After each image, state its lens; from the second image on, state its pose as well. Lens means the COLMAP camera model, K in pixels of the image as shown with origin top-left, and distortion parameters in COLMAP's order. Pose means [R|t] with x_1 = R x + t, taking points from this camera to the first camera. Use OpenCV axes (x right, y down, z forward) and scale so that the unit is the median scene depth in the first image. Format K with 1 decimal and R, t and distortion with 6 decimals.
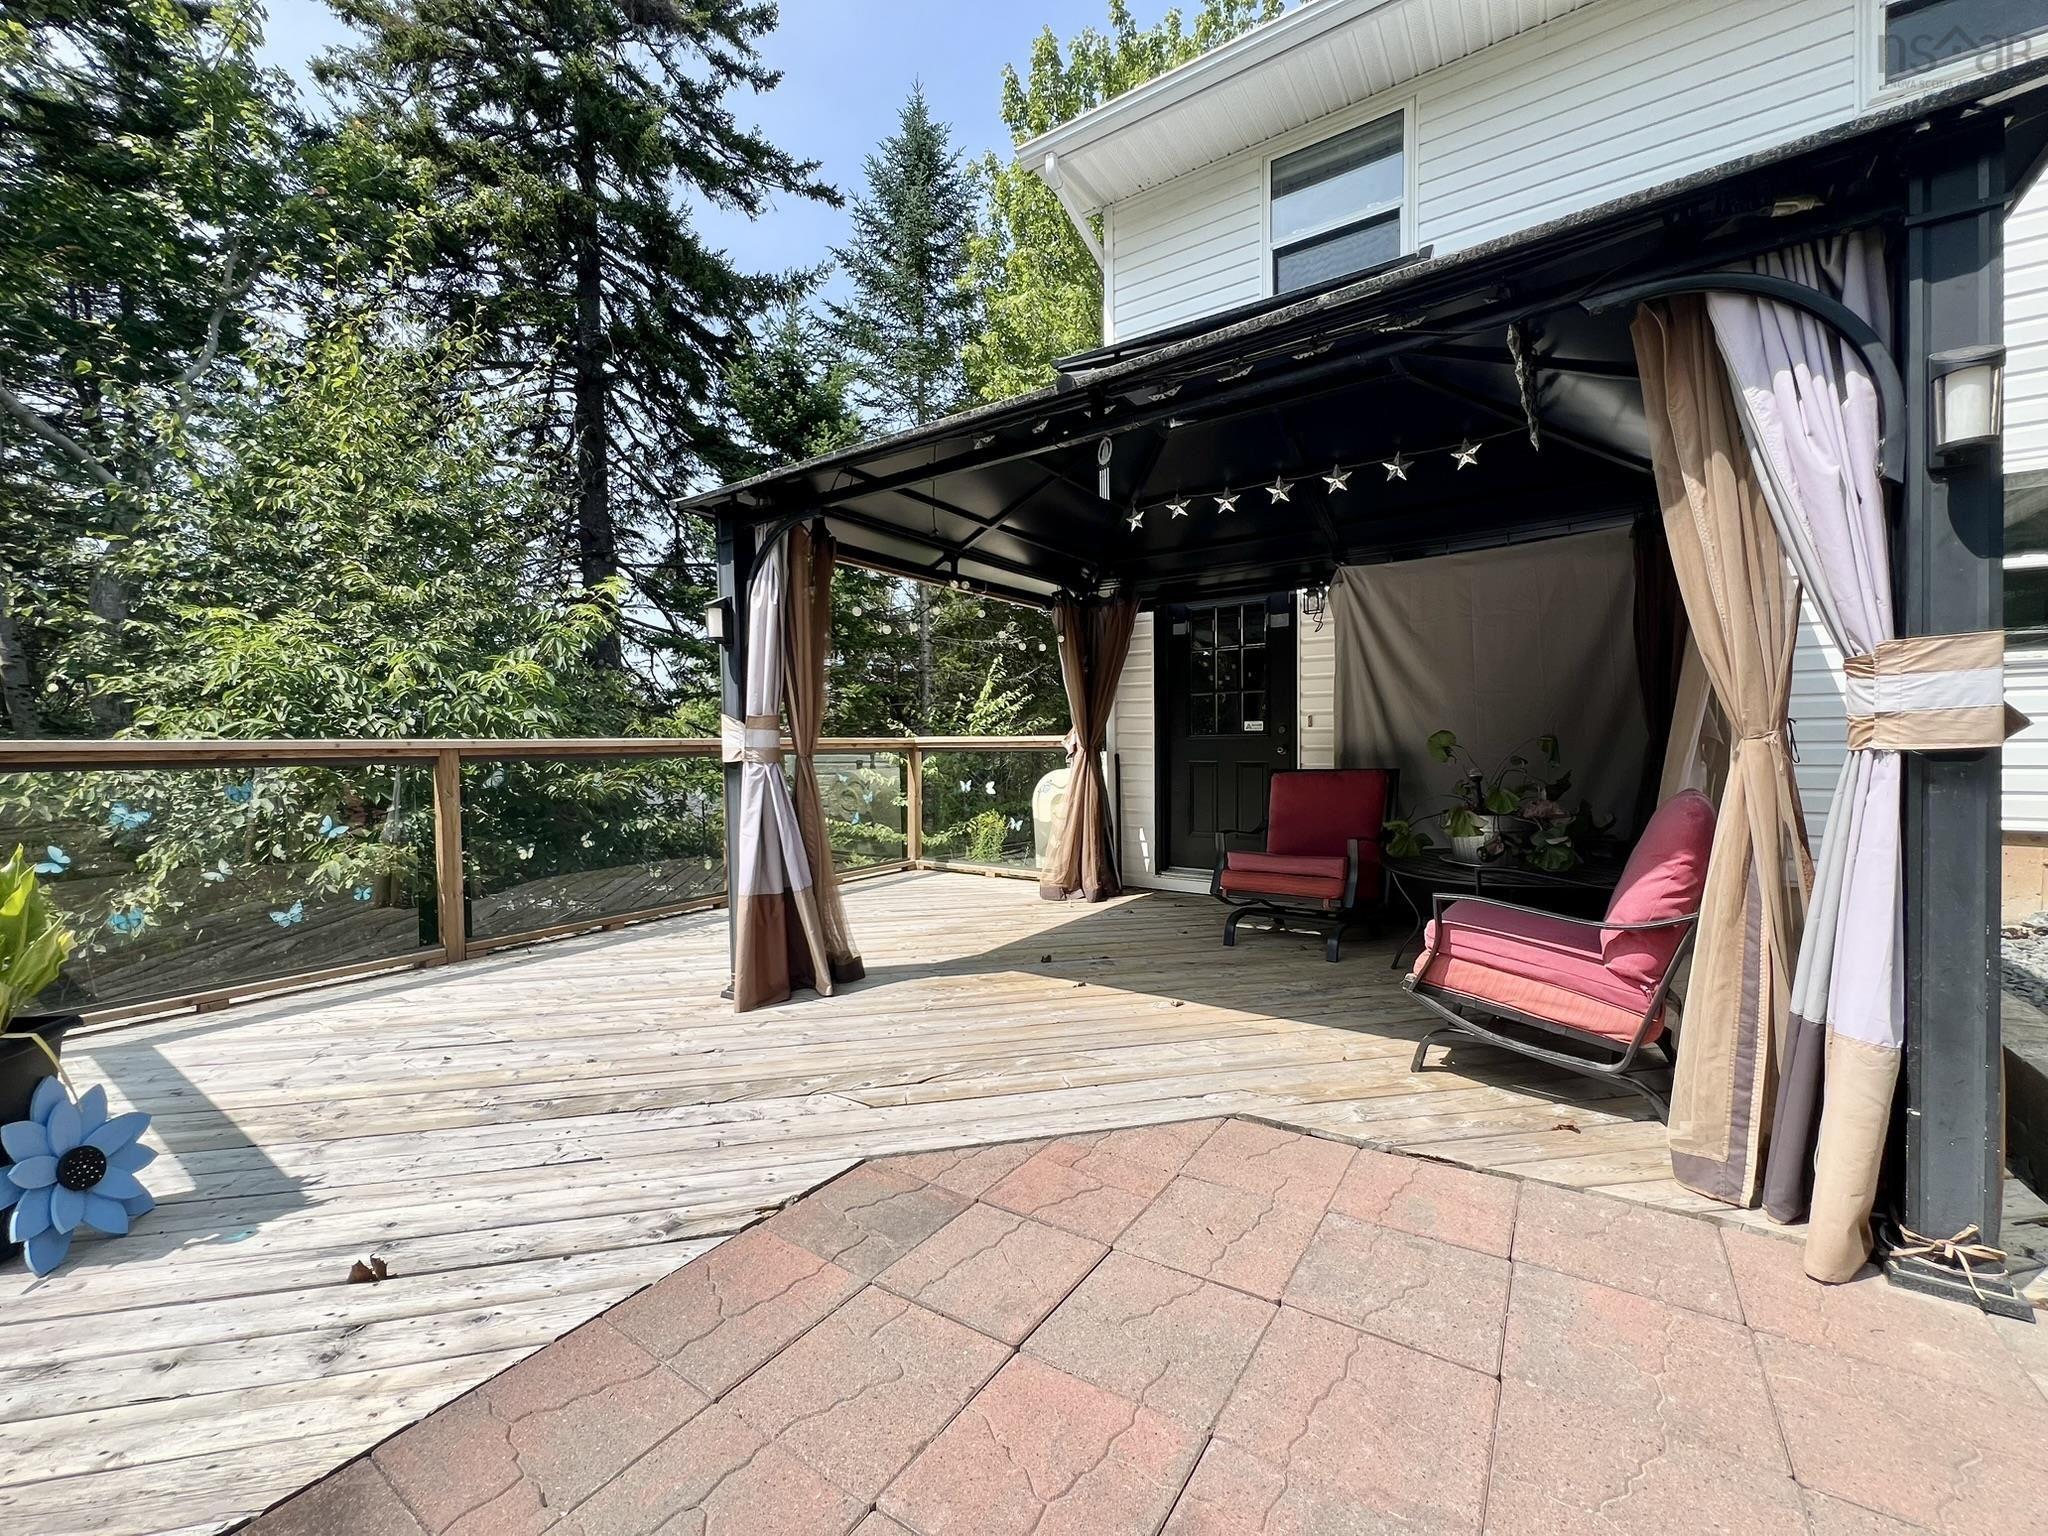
lens RADIAL K [[822.3, 0, 1021.9], [0, 822.3, 764.2], [0, 0, 1]] dist [0.000480, -0.000205]
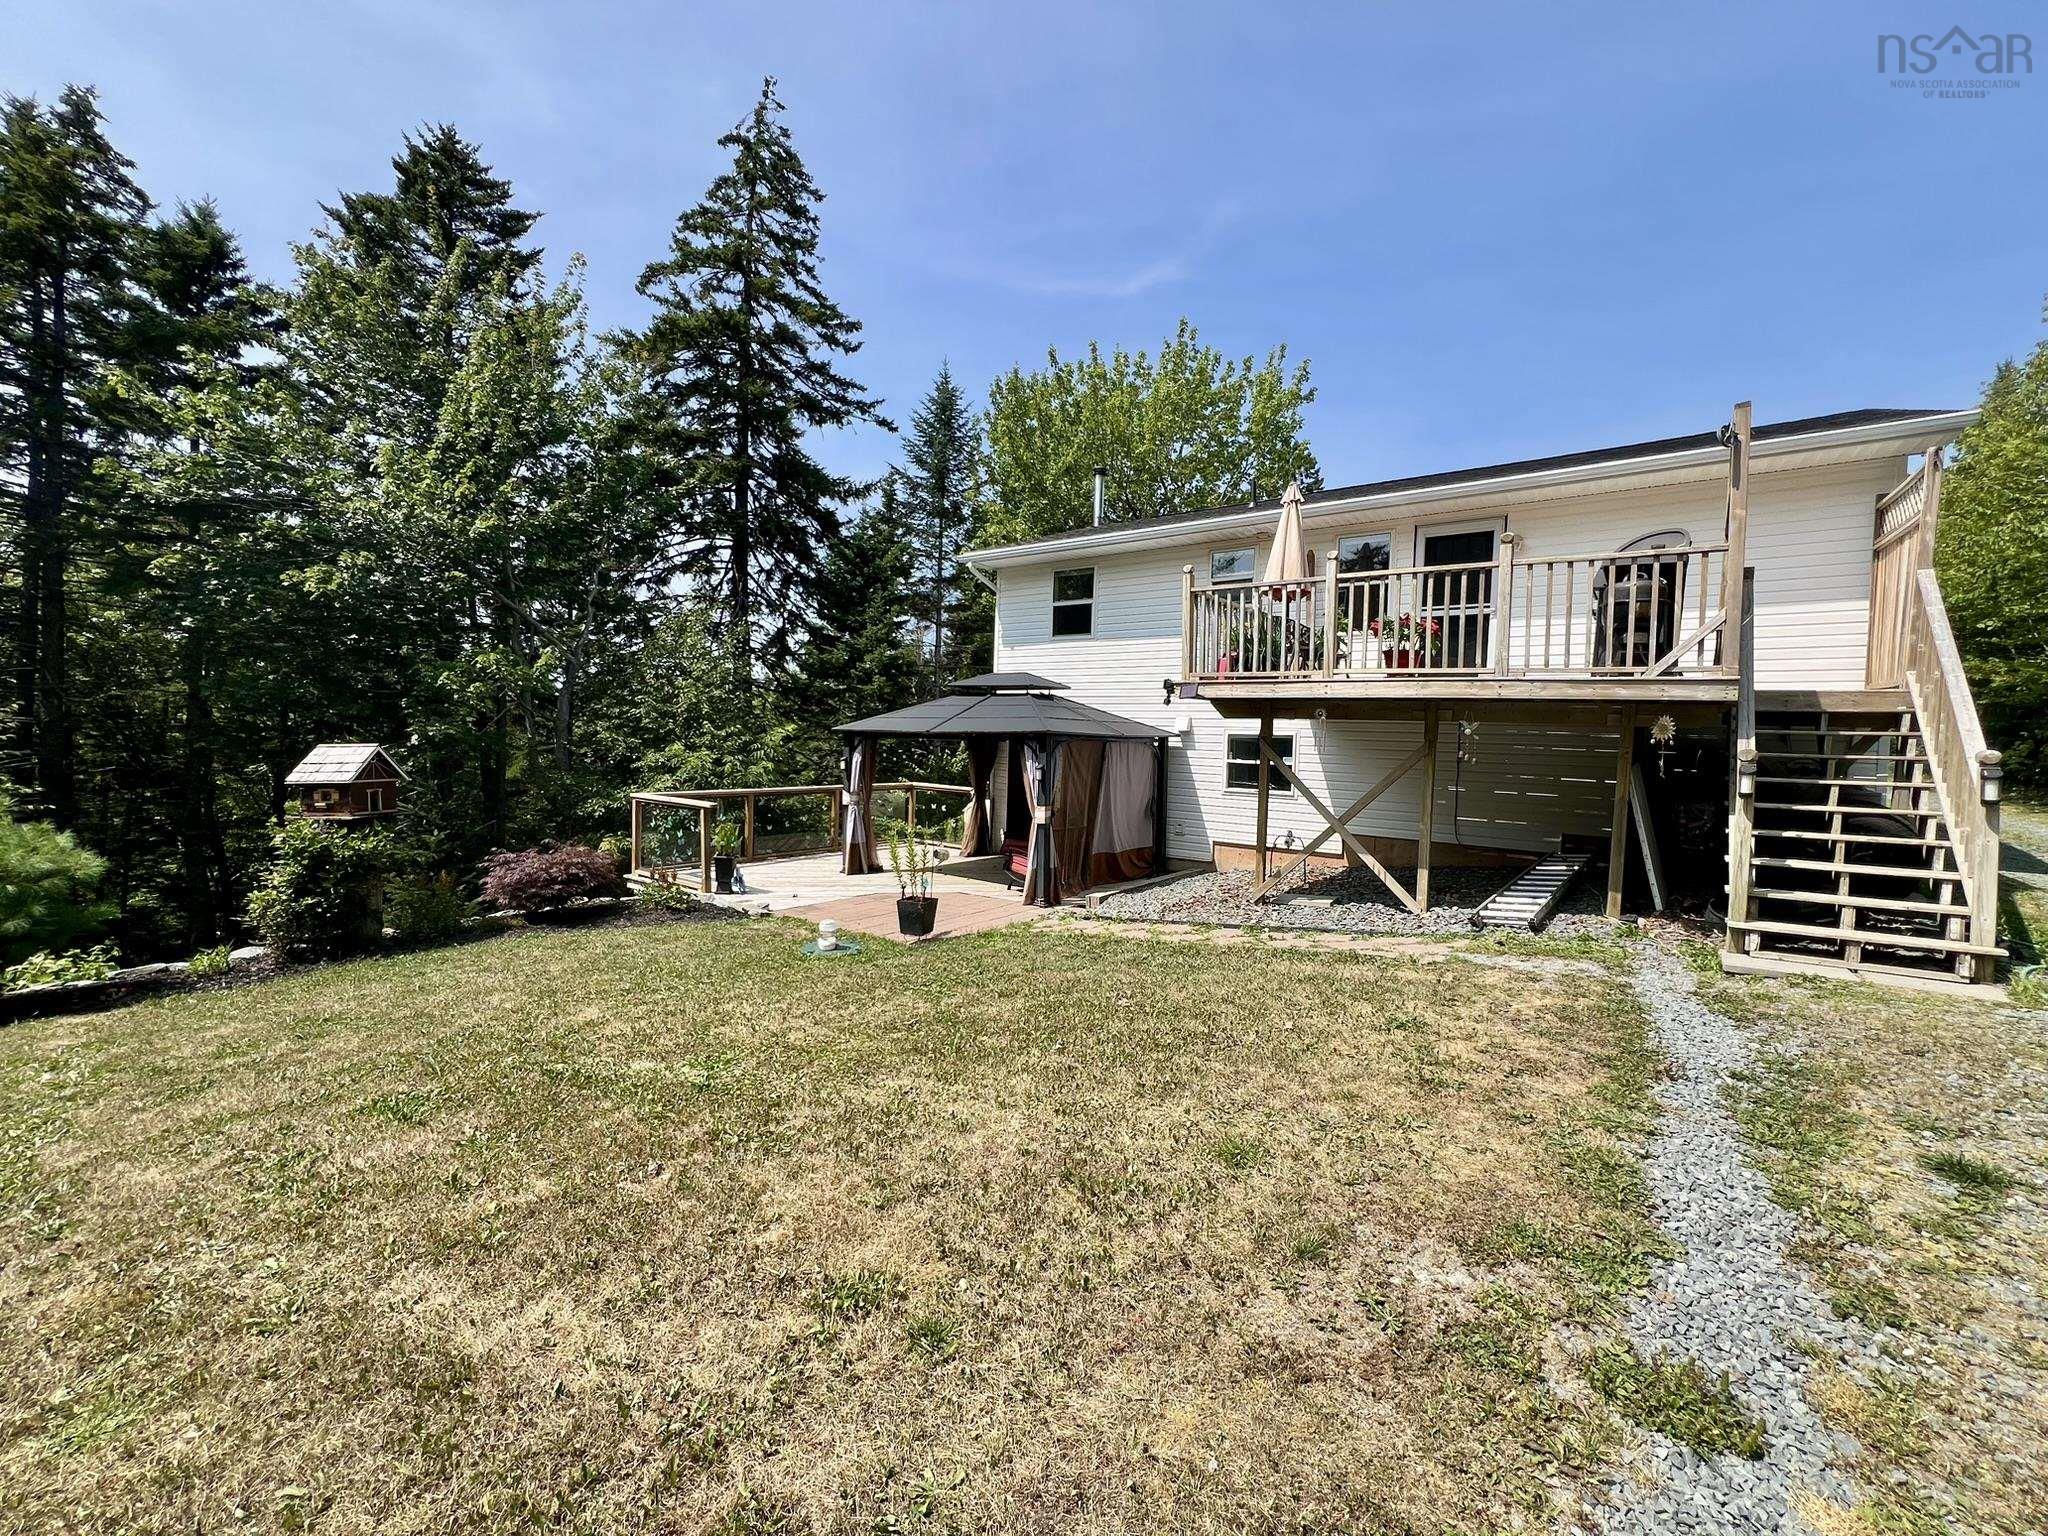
lens RADIAL K [[822.3, 0, 1021.9], [0, 822.3, 764.2], [0, 0, 1]] dist [0.000480, -0.000205]
pose [[0.997653, 0.041062, -0.054790, 0.153948], [-0.040599, 0.999130, 0.009524, -0.064305], [0.055134, -0.007277, 0.998452, -0.652074]]
